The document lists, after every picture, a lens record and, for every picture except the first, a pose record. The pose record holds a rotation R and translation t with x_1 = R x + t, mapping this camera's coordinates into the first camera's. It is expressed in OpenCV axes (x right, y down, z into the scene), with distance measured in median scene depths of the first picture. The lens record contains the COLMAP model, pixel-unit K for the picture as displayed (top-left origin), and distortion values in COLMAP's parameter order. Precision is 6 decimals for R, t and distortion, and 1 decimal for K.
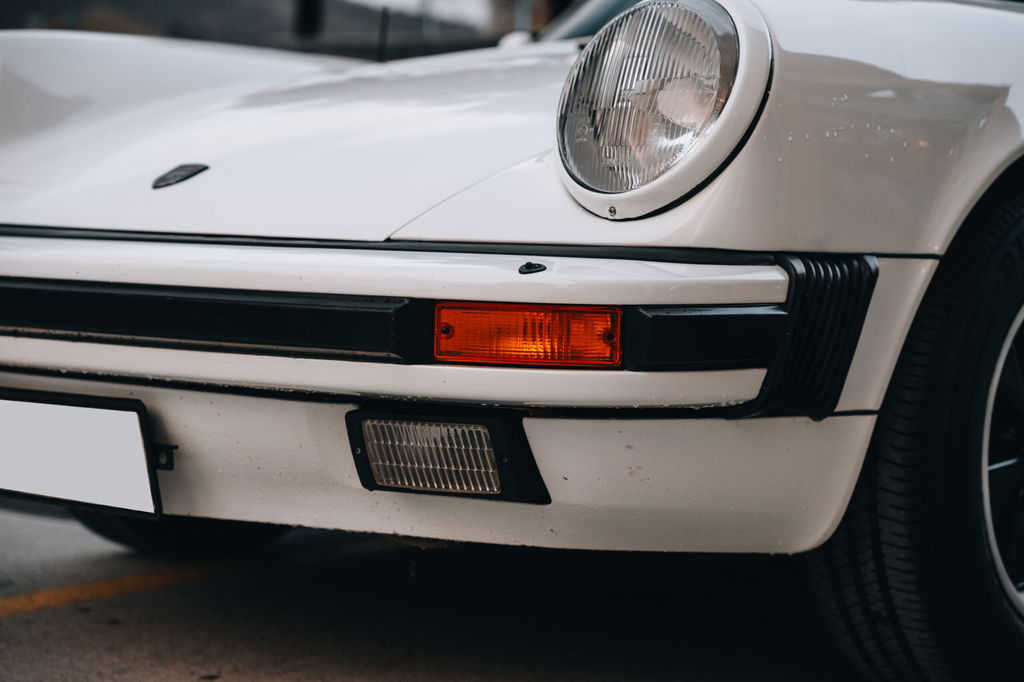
lens RADIAL K [[1796.8, 0, 512.0], [0, 1796.8, 341.0], [0, 0, 1]] dist [0.066430, 0.048781]
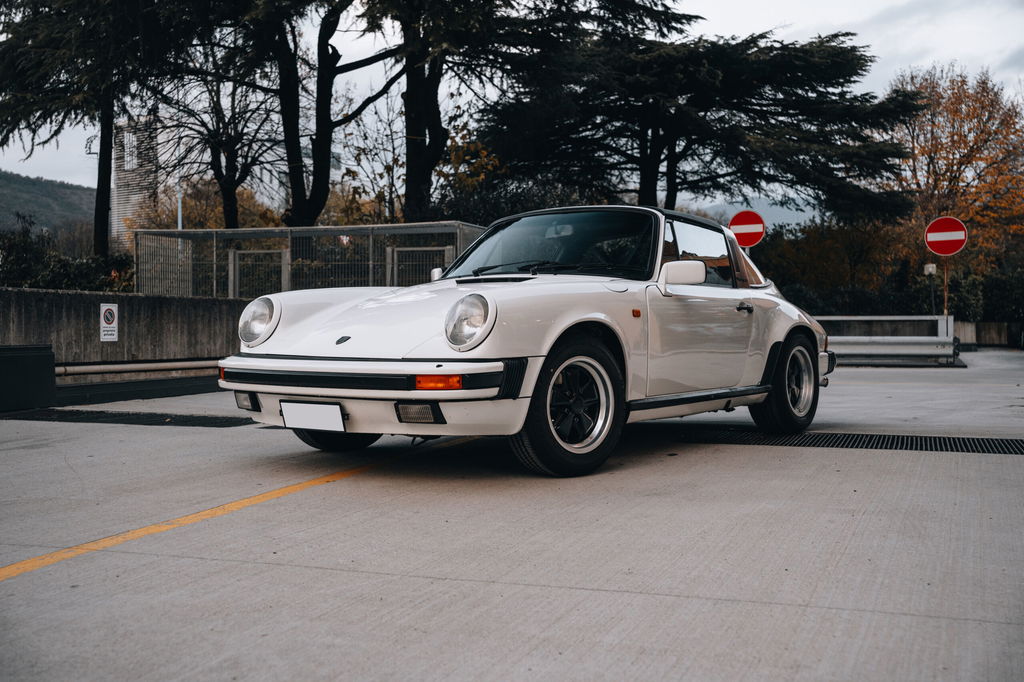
lens RADIAL K [[1060.0, 0, 512.0], [0, 1060.0, 341.0], [0, 0, 1]] dist [-0.202473, 0.521295]
pose [[0.997240, -0.042481, 0.060888, 0.030683], [0.043427, 0.998954, -0.014300, -0.052421], [-0.060217, 0.016905, 0.998042, -1.339080]]
